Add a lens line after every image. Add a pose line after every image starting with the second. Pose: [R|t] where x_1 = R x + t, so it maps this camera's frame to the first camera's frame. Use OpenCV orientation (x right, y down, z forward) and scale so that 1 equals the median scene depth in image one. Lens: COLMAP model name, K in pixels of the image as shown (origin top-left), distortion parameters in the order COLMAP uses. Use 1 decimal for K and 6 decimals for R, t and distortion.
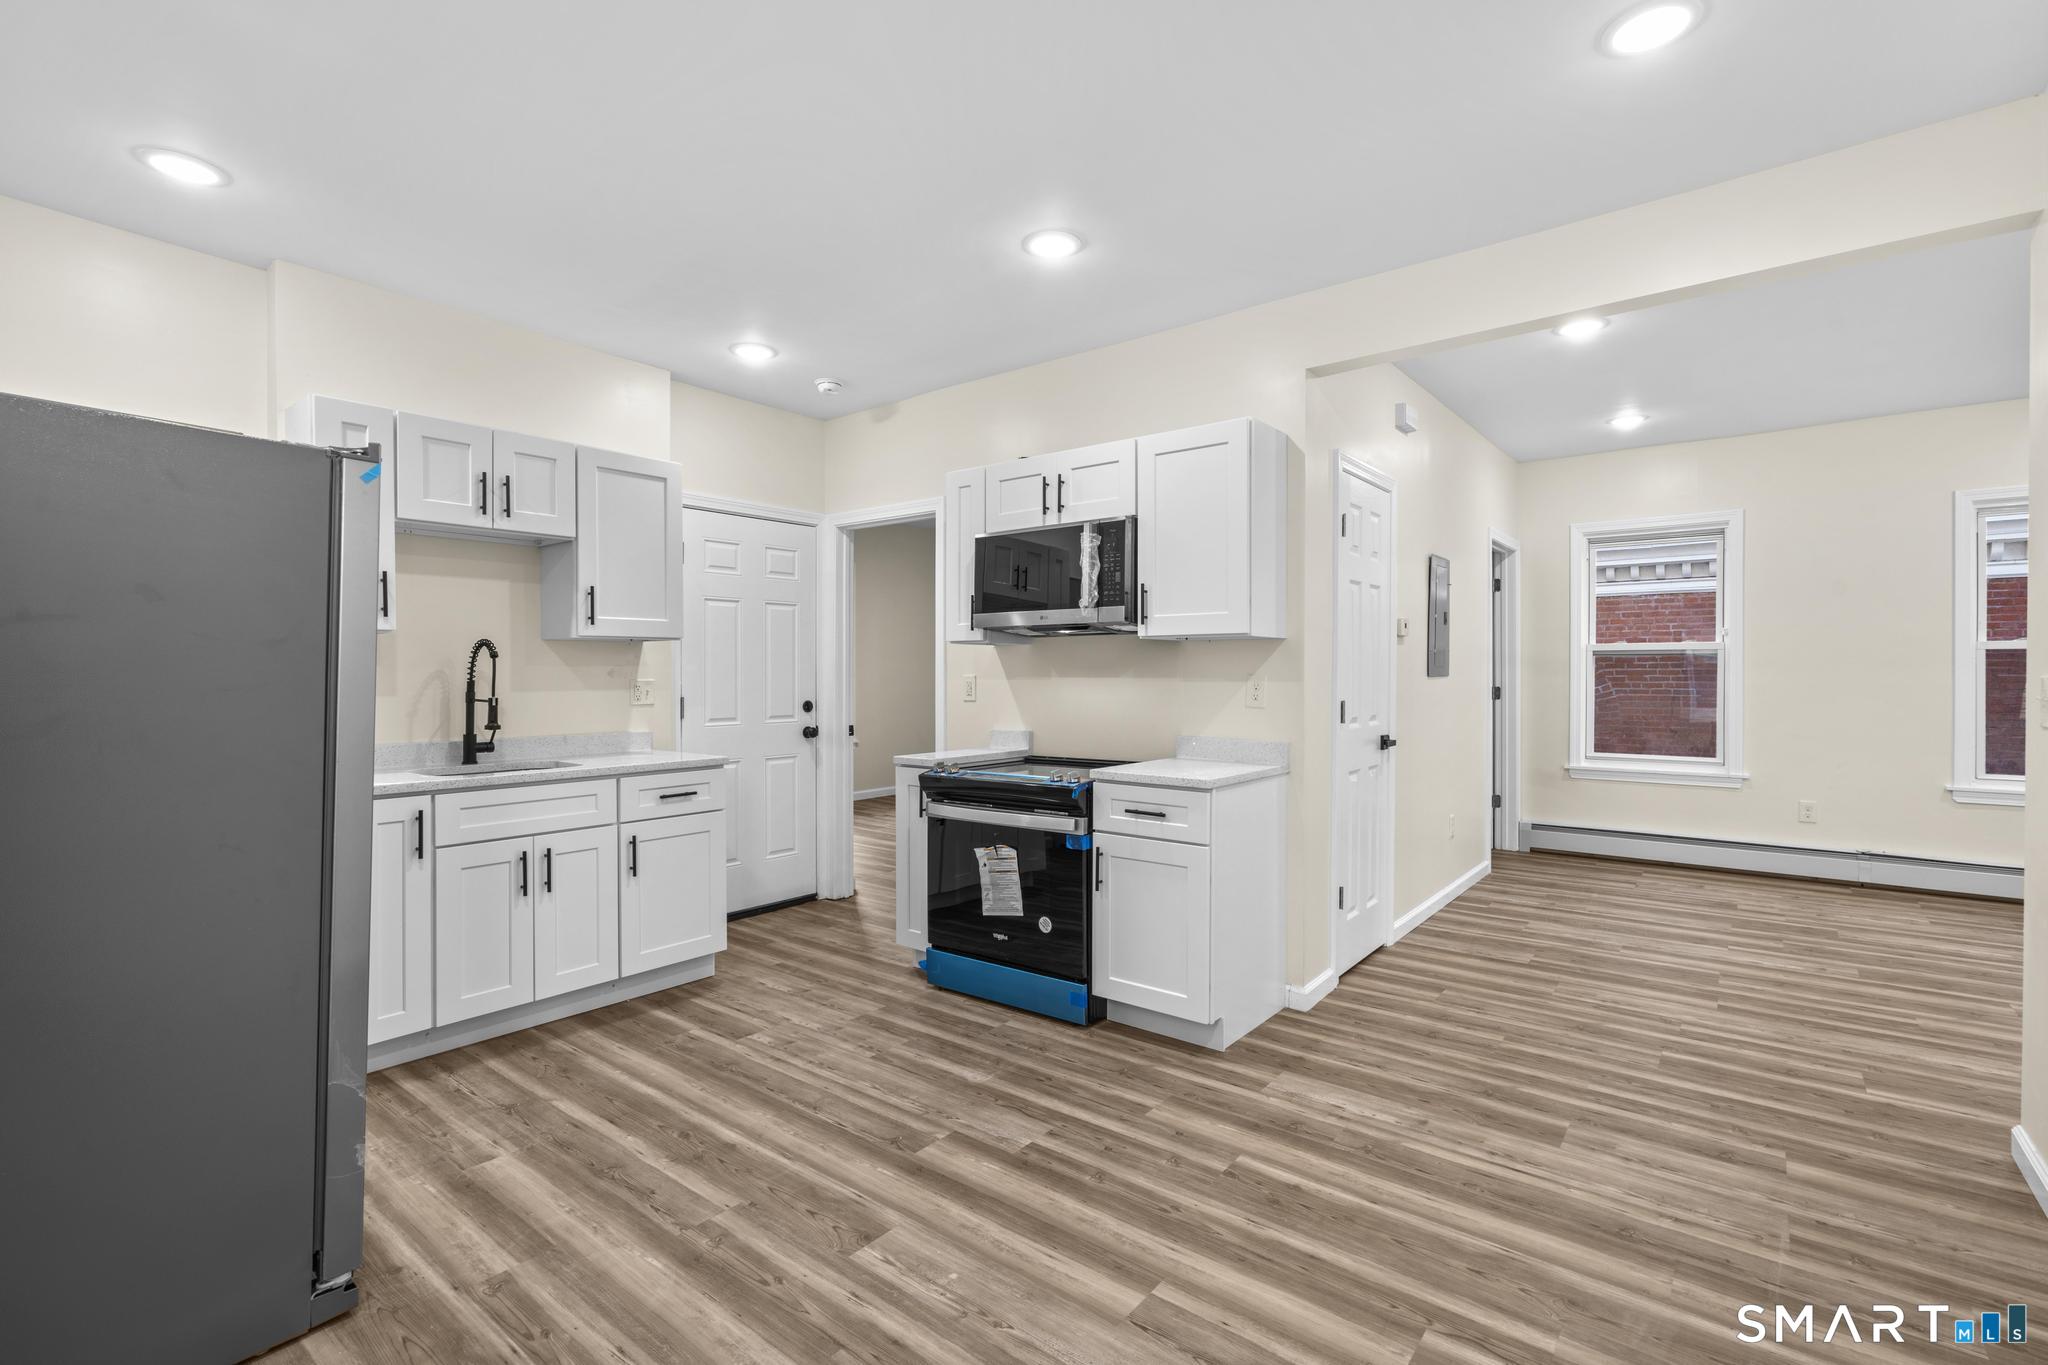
lens RADIAL K [[923.9, 0, 1031.4], [0, 923.9, 679.5], [0, 0, 1]] dist [-0.007091, 0.001905]
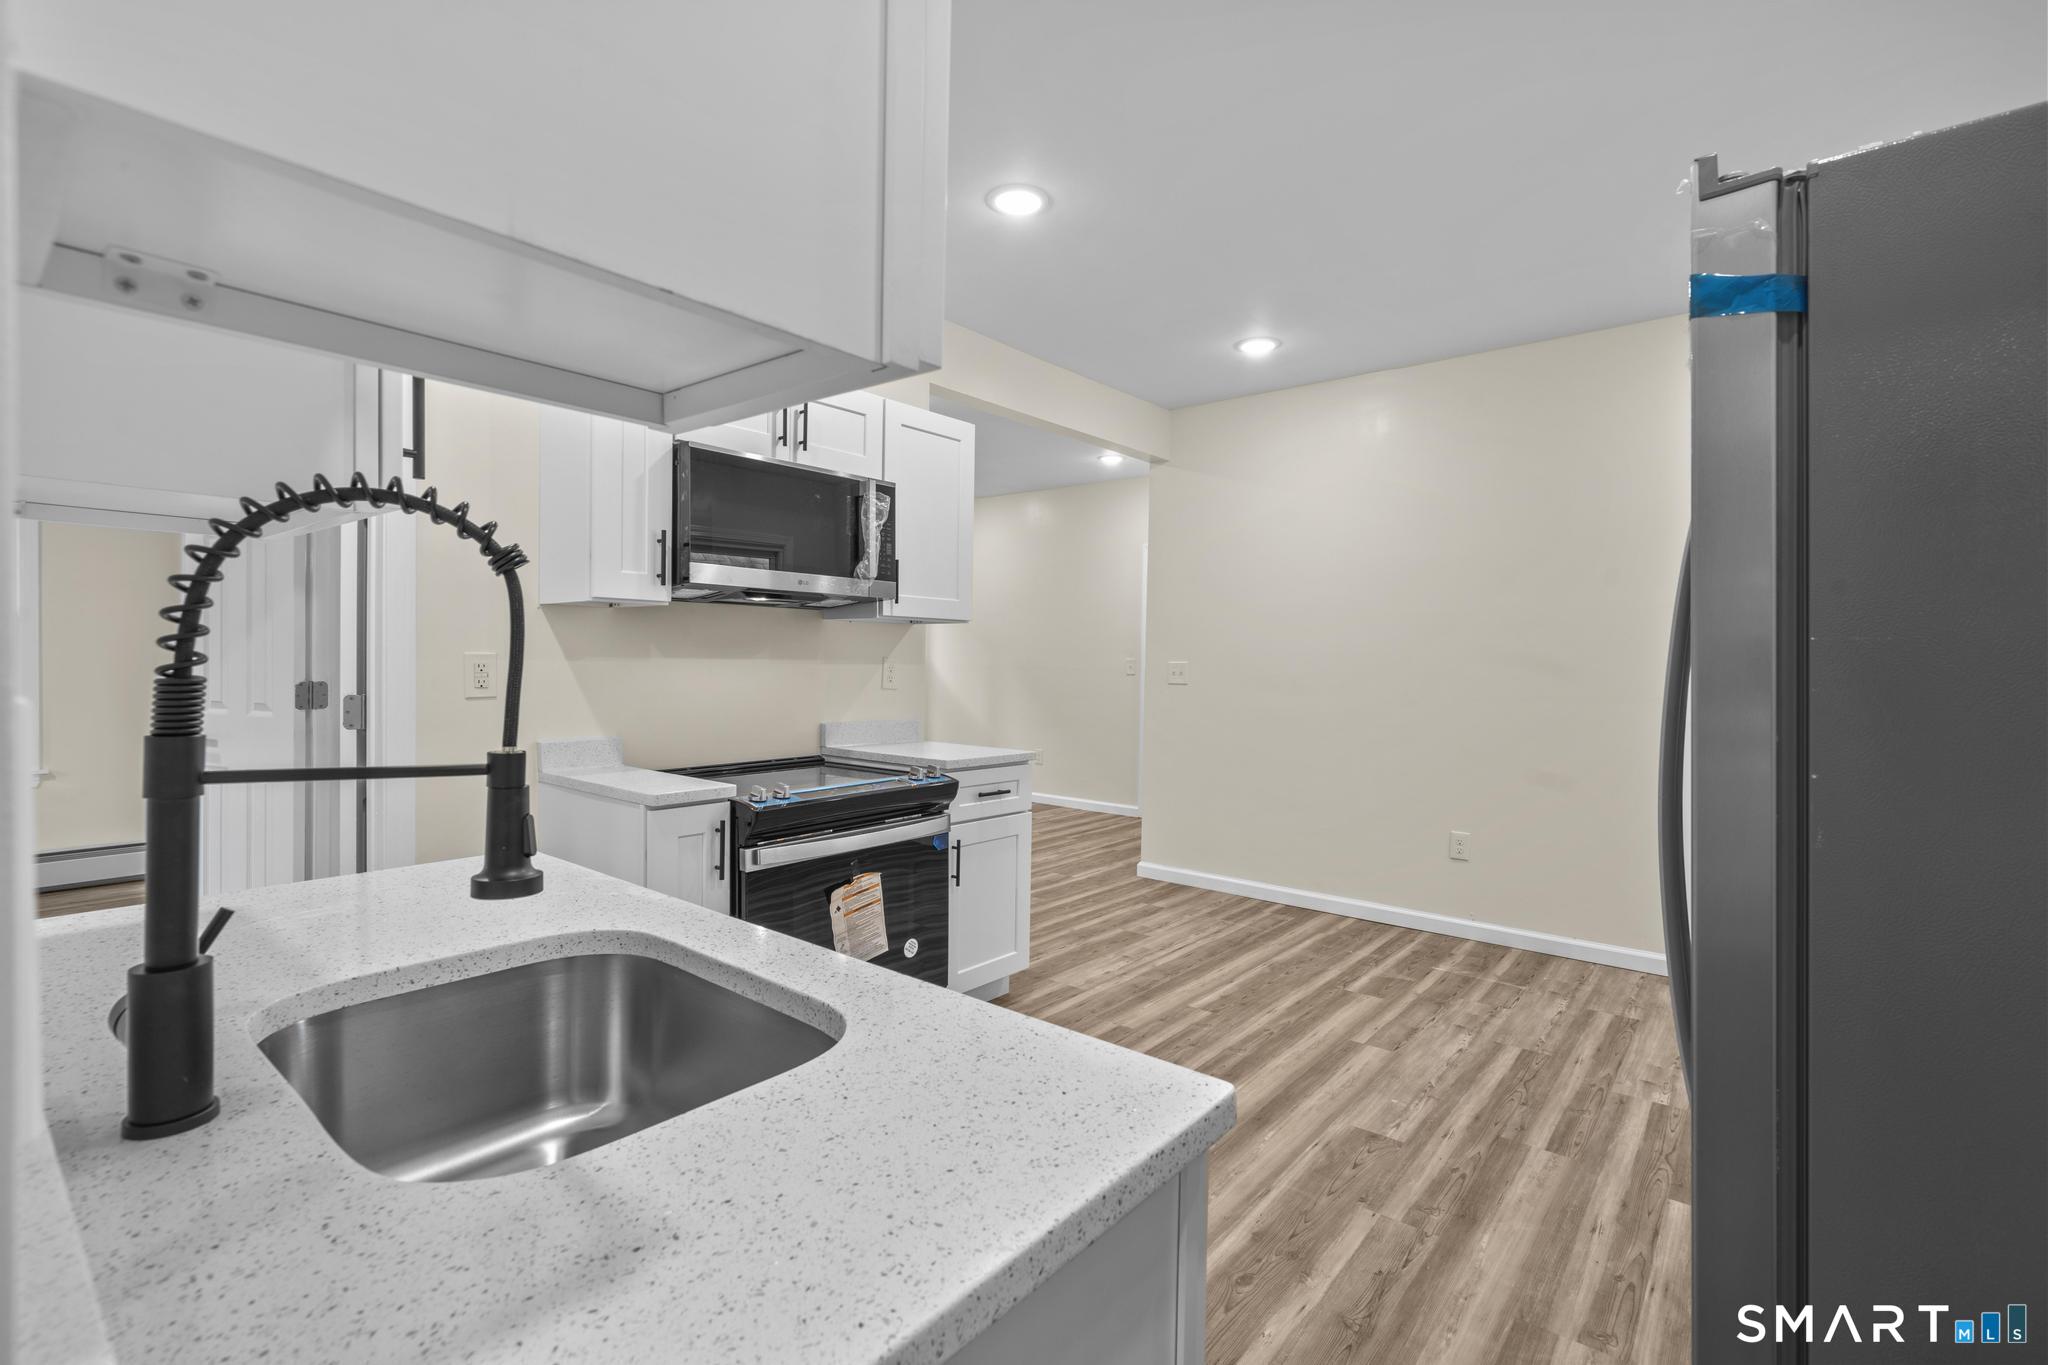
lens RADIAL K [[923.9, 0, 1031.9], [0, 923.9, 674.9], [0, 0, 1]] dist [-0.007091, 0.001905]
pose [[0.018631, -0.016033, 0.999698, -0.863111], [-0.009010, 0.999828, 0.016203, -0.003892], [-0.999786, -0.009309, 0.018483, 0.899251]]
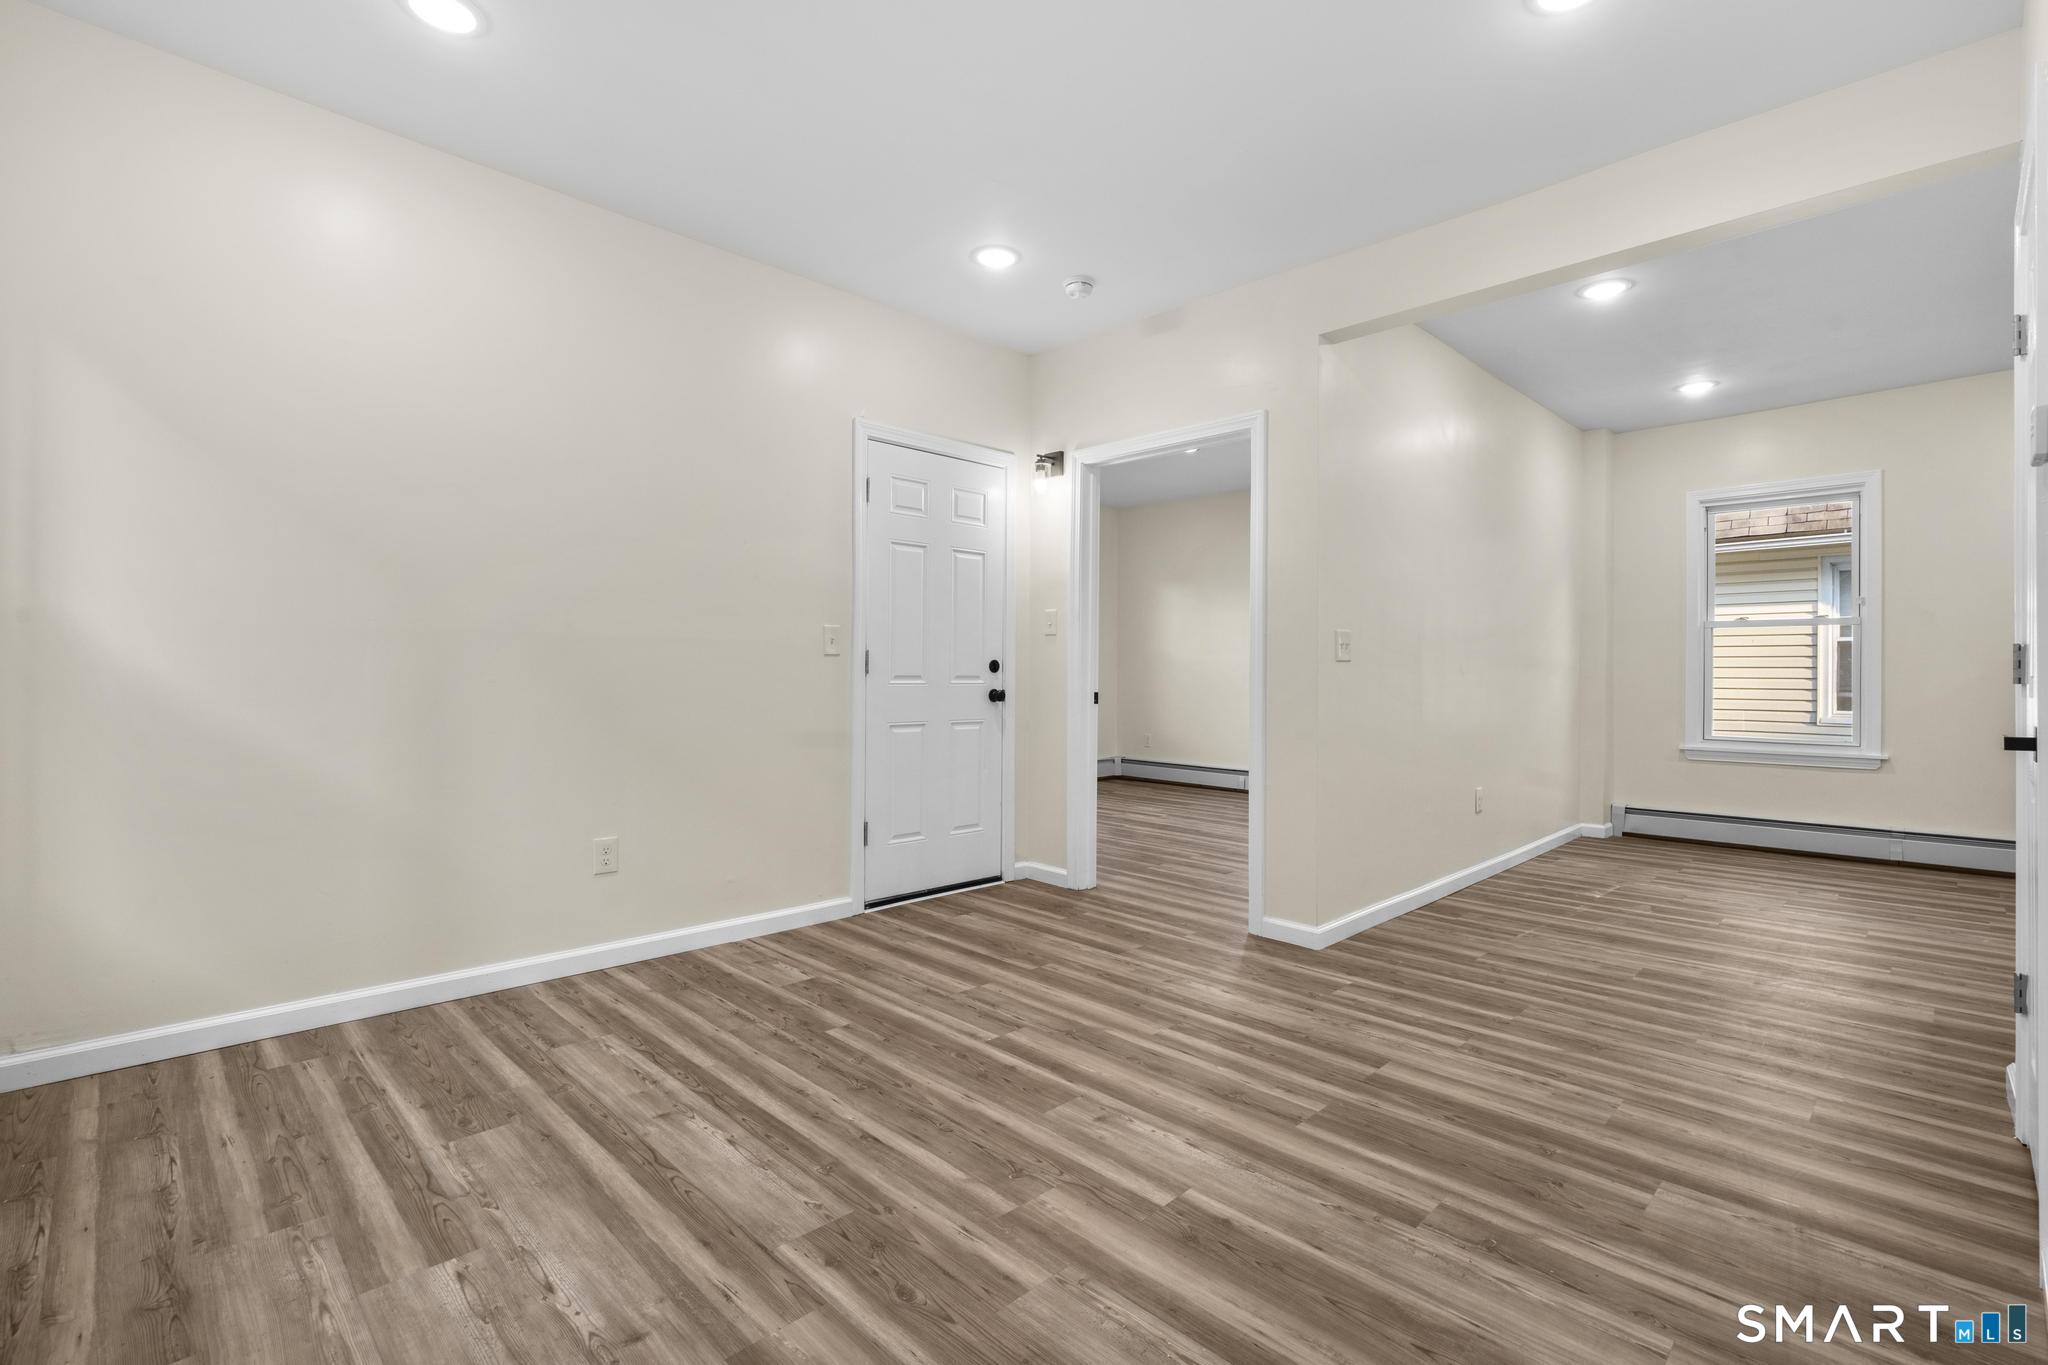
lens RADIAL K [[923.9, 0, 1024.8], [0, 923.9, 672.8], [0, 0, 1]] dist [-0.007091, 0.001905]
pose [[-0.992554, -0.010847, 0.121324, 1.011261], [-0.010236, 0.999932, 0.005656, 0.045715], [-0.121377, 0.004372, -0.992597, 1.886634]]
